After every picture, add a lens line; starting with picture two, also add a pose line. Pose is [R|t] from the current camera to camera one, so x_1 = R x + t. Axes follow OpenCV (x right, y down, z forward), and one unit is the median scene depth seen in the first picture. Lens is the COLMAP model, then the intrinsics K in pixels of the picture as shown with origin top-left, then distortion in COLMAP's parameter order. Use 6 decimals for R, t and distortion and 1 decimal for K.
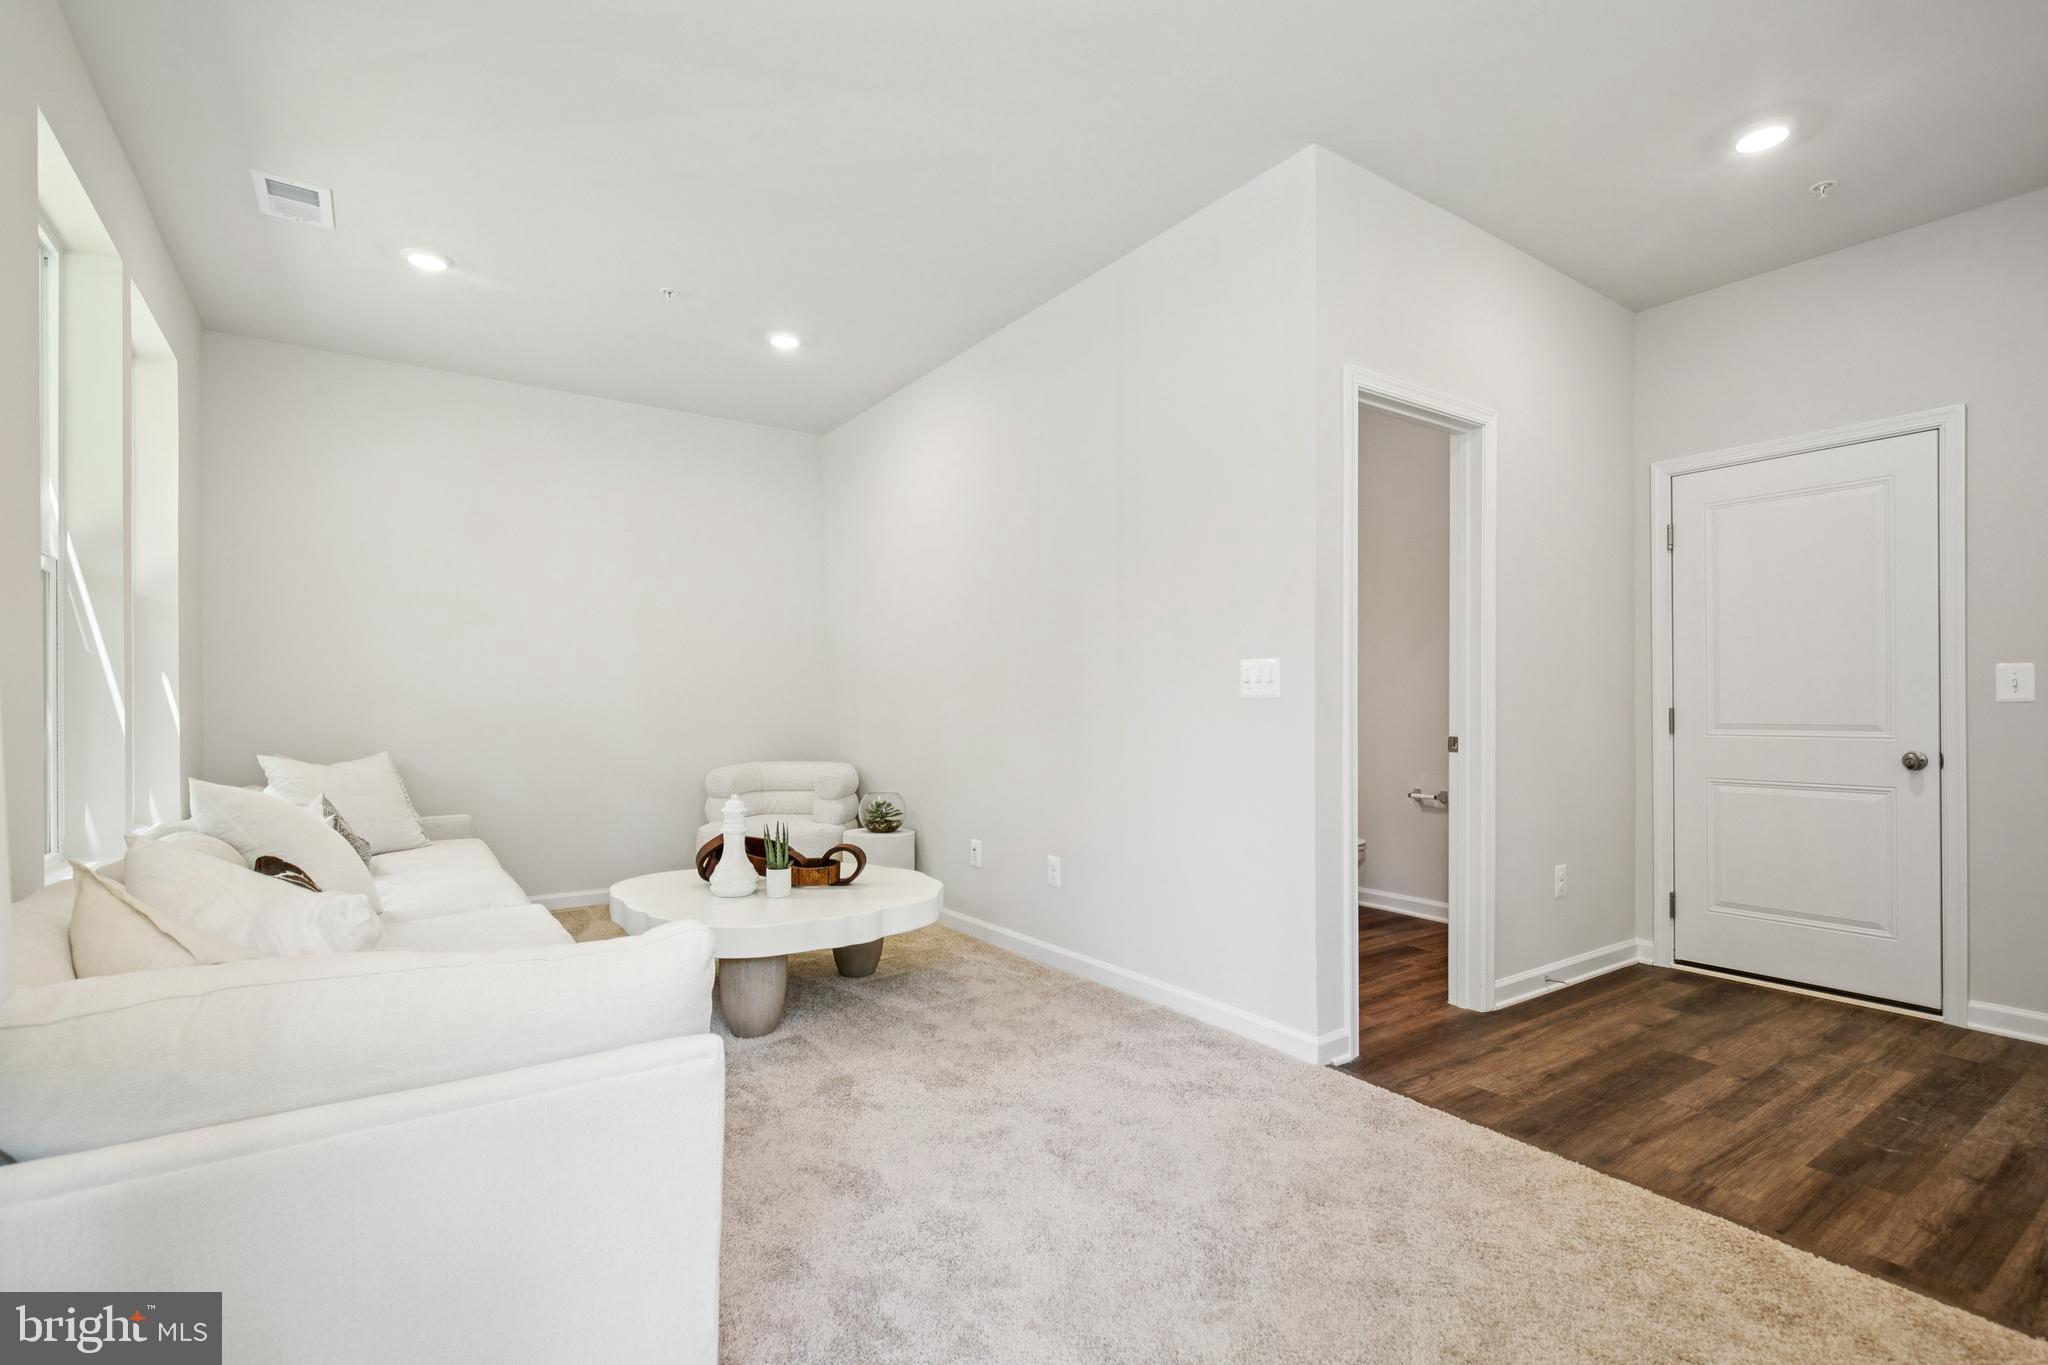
lens RADIAL K [[943.8, 0, 1023.9], [0, 943.8, 698.3], [0, 0, 1]] dist [0.000407, 0.000309]
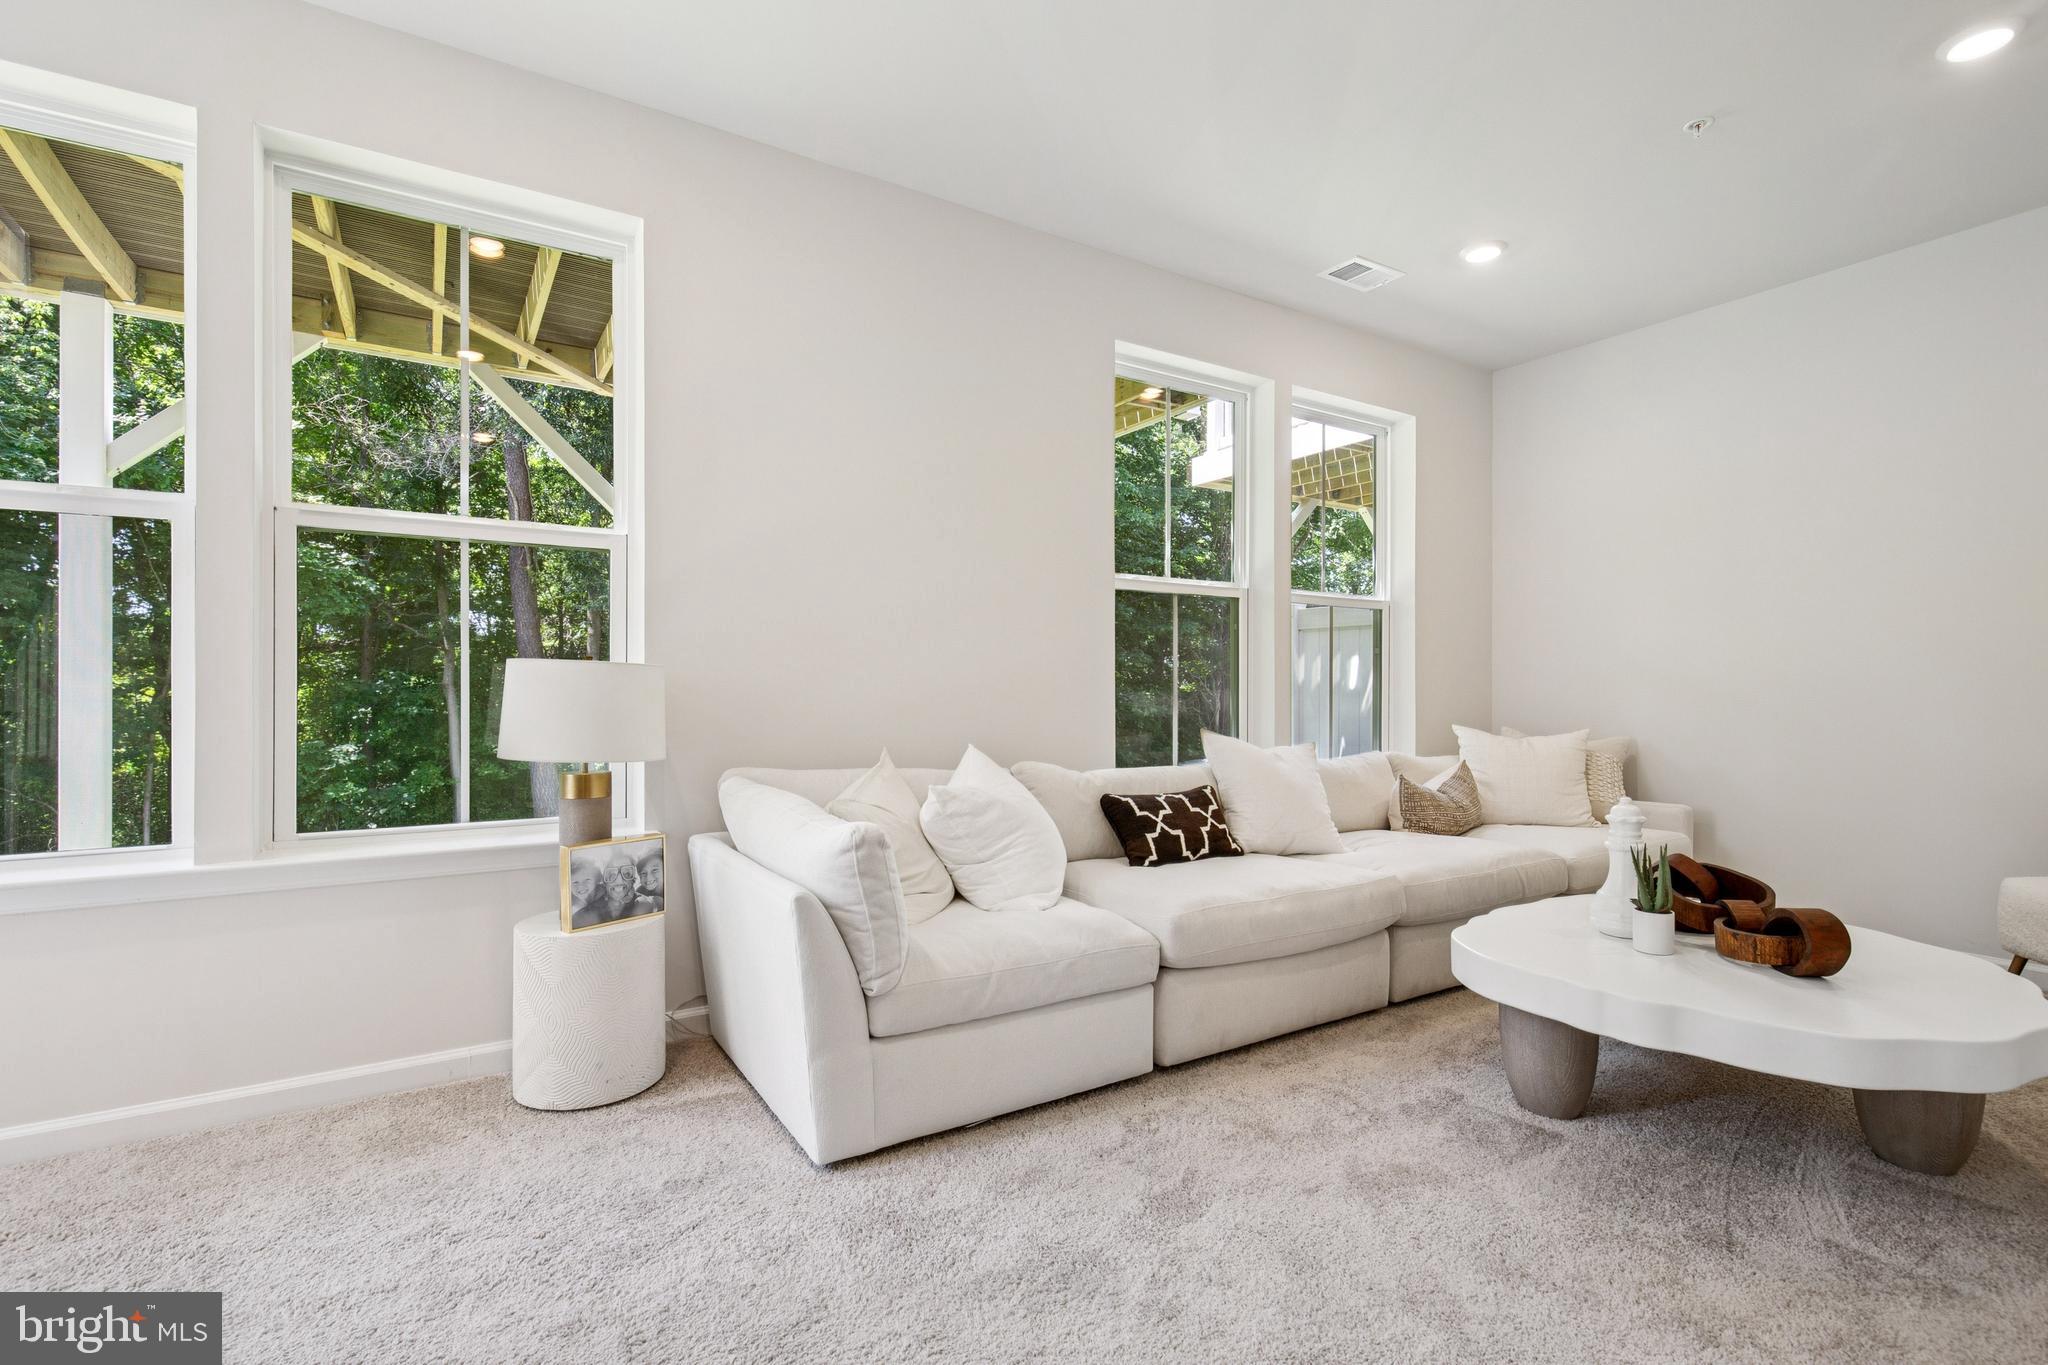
lens RADIAL K [[943.8, 0, 1024.4], [0, 943.8, 686.2], [0, 0, 1]] dist [0.000407, 0.000309]
pose [[-0.052644, -0.005973, -0.998595, 0.444110], [0.004686, 0.999970, -0.006228, 0.018155], [0.998602, -0.005007, -0.052615, 0.568242]]
